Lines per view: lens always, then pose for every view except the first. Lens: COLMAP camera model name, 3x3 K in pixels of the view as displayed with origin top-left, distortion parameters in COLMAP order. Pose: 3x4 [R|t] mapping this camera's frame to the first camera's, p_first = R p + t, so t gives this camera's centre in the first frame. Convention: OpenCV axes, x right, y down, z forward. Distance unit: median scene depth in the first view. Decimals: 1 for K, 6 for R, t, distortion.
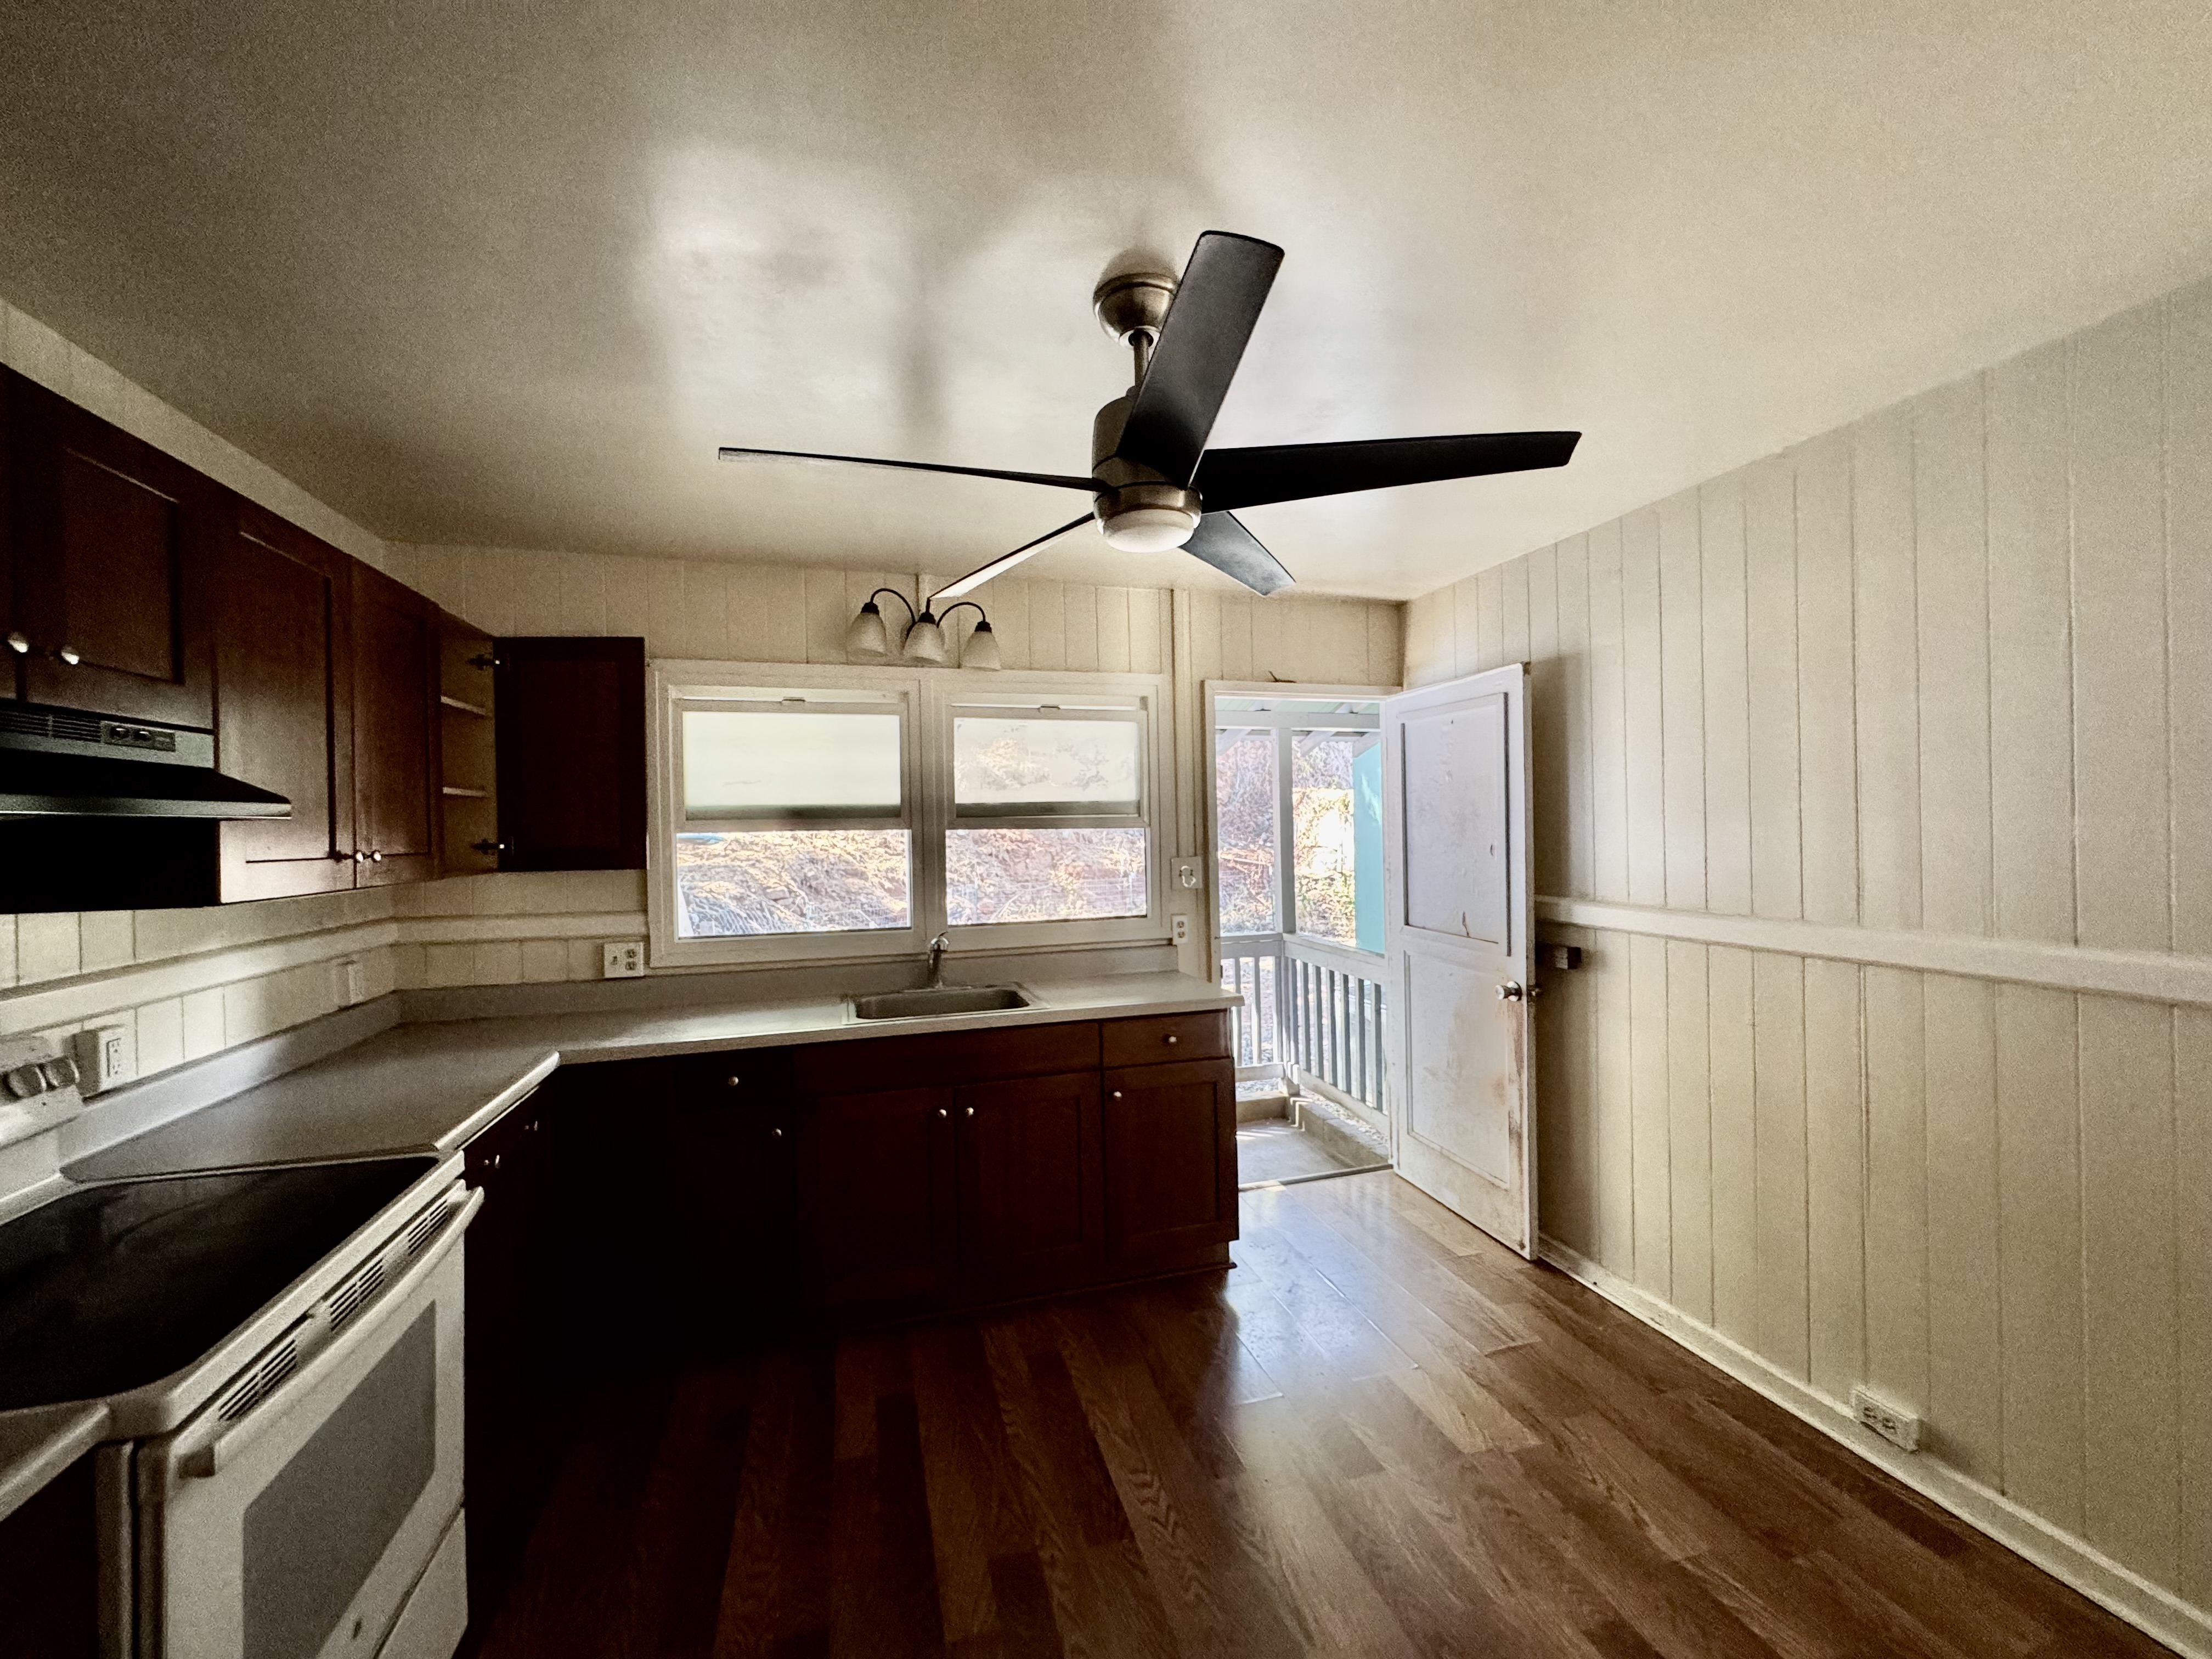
lens RADIAL K [[885.6, 0, 1099.0], [0, 885.6, 825.9], [0, 0, 1]] dist [-0.005124, 0.001114]
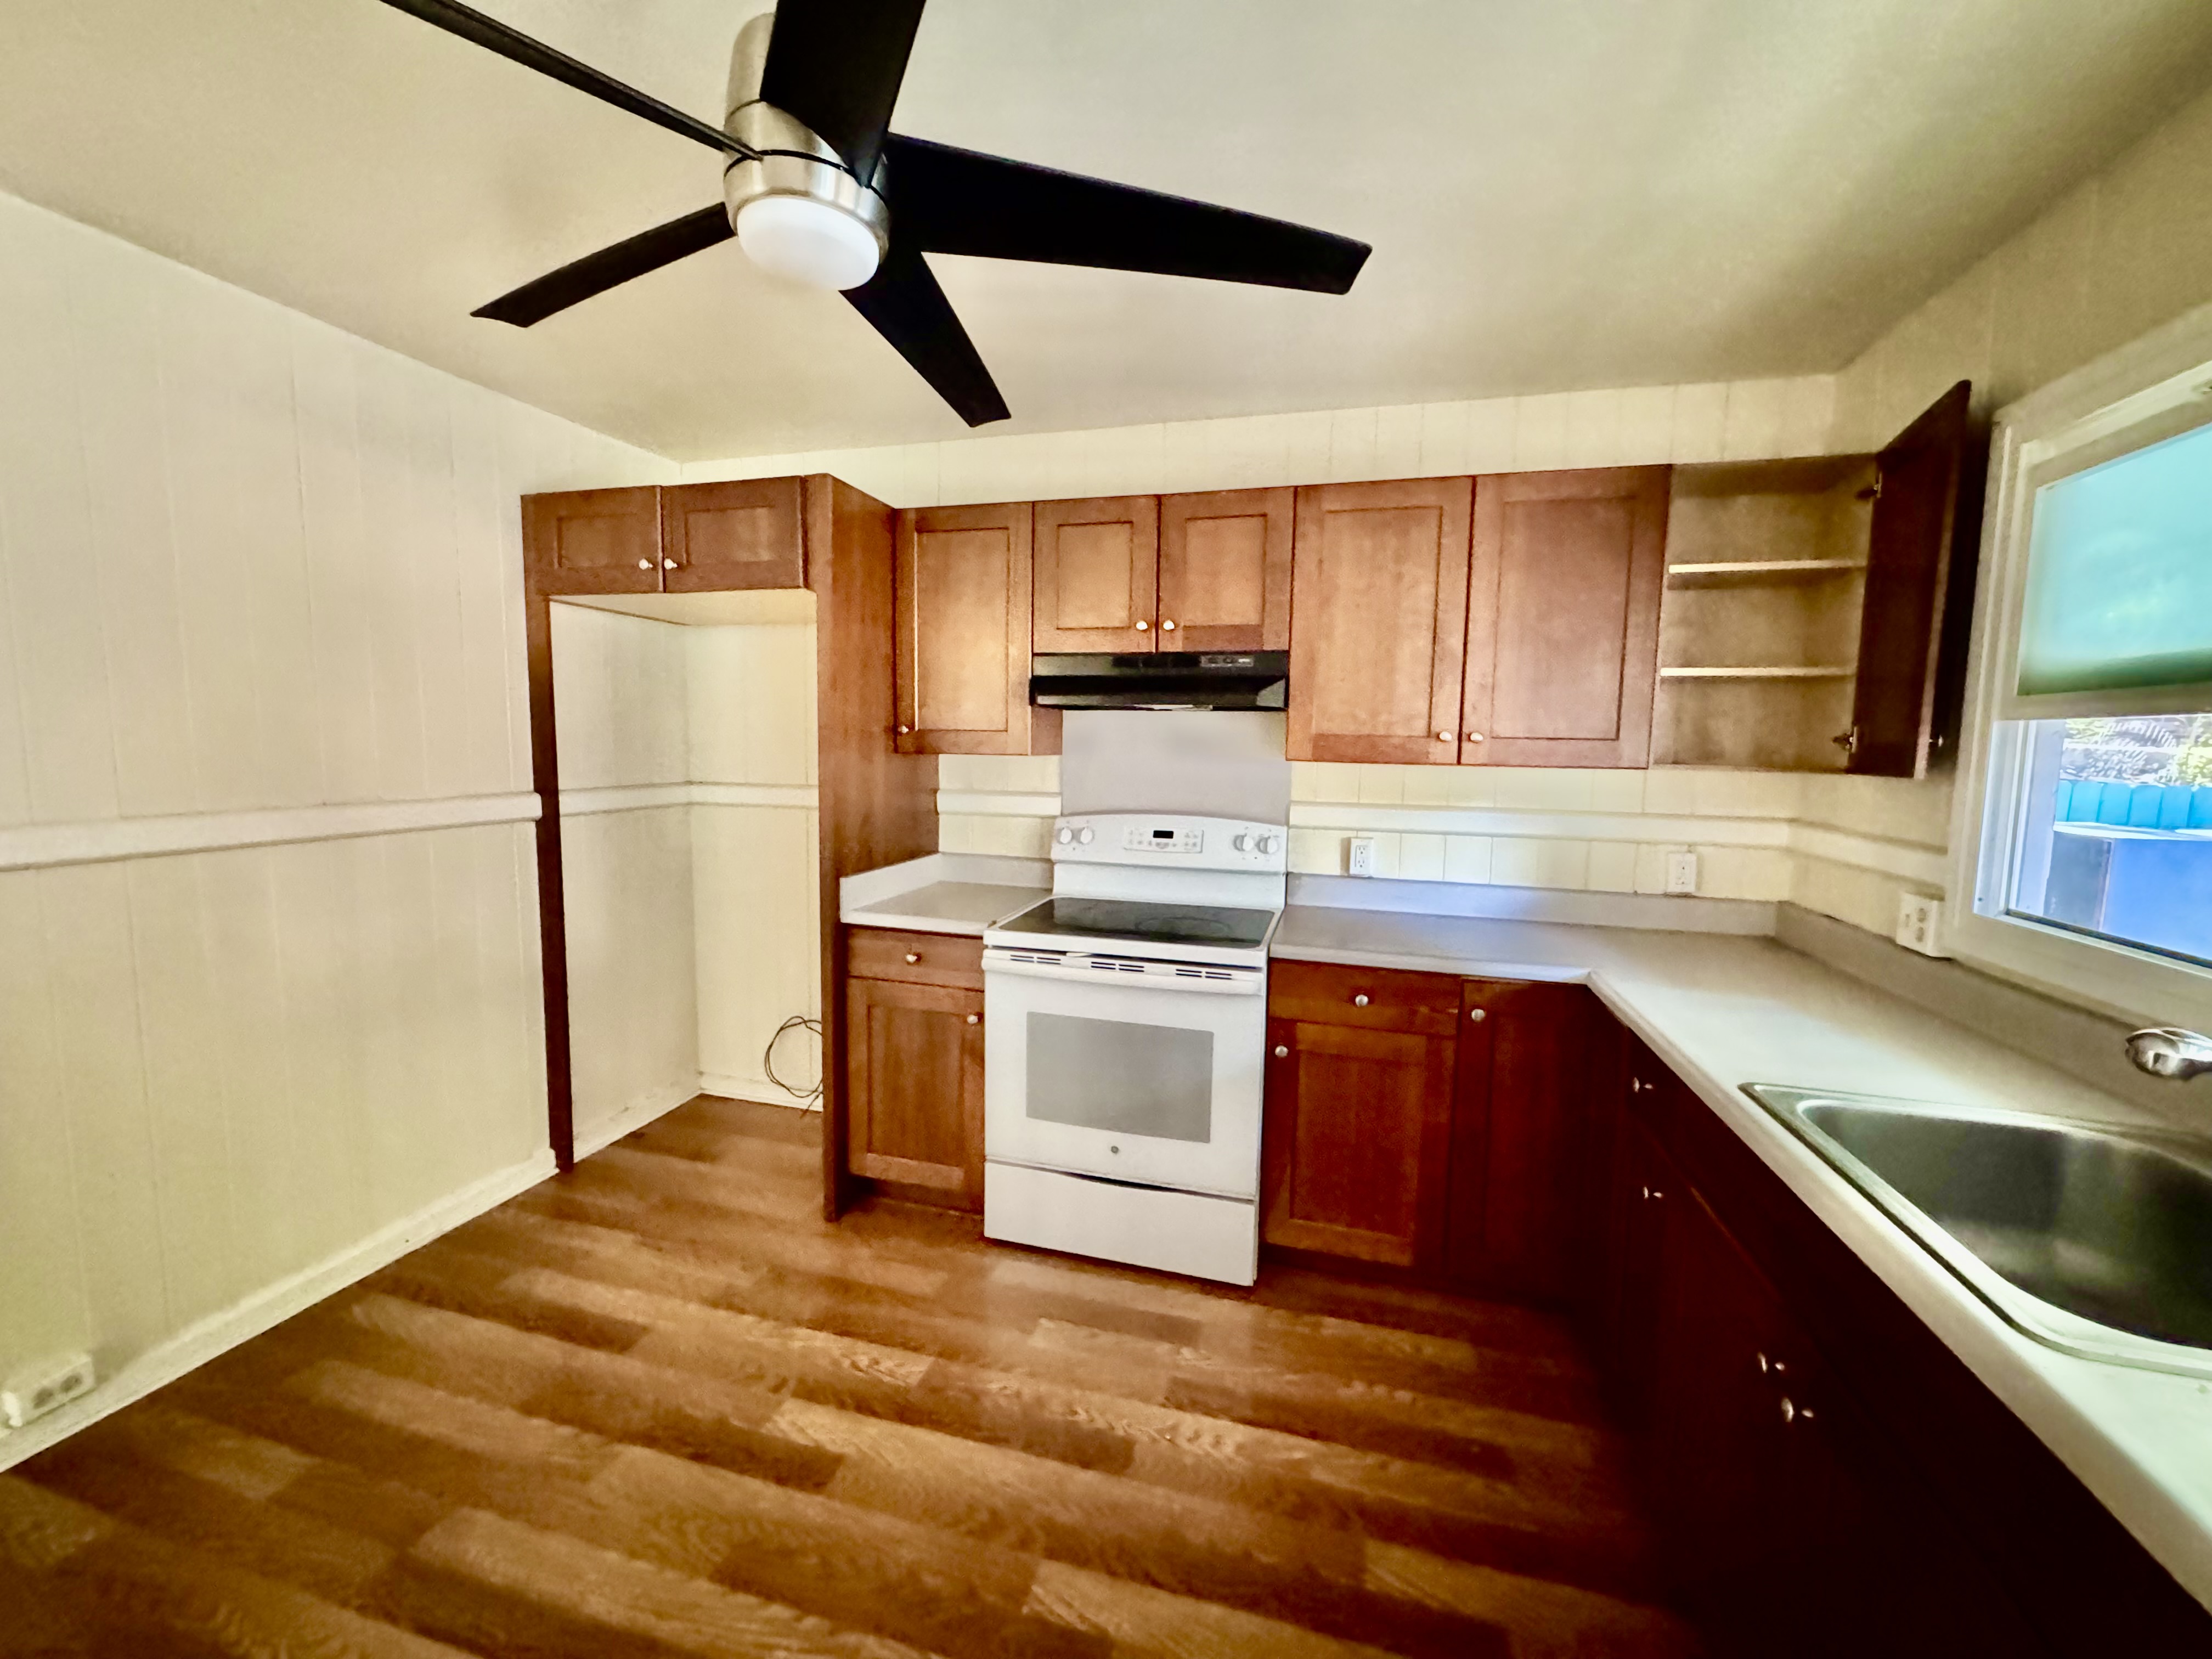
lens RADIAL K [[885.6, 0, 1093.6], [0, 885.6, 829.2], [0, 0, 1]] dist [-0.005124, 0.001114]
pose [[-0.522862, 0.096471, -0.846941, 0.319875], [-0.004035, 0.993284, 0.115632, 0.015097], [0.852408, 0.063877, -0.518961, 0.879154]]
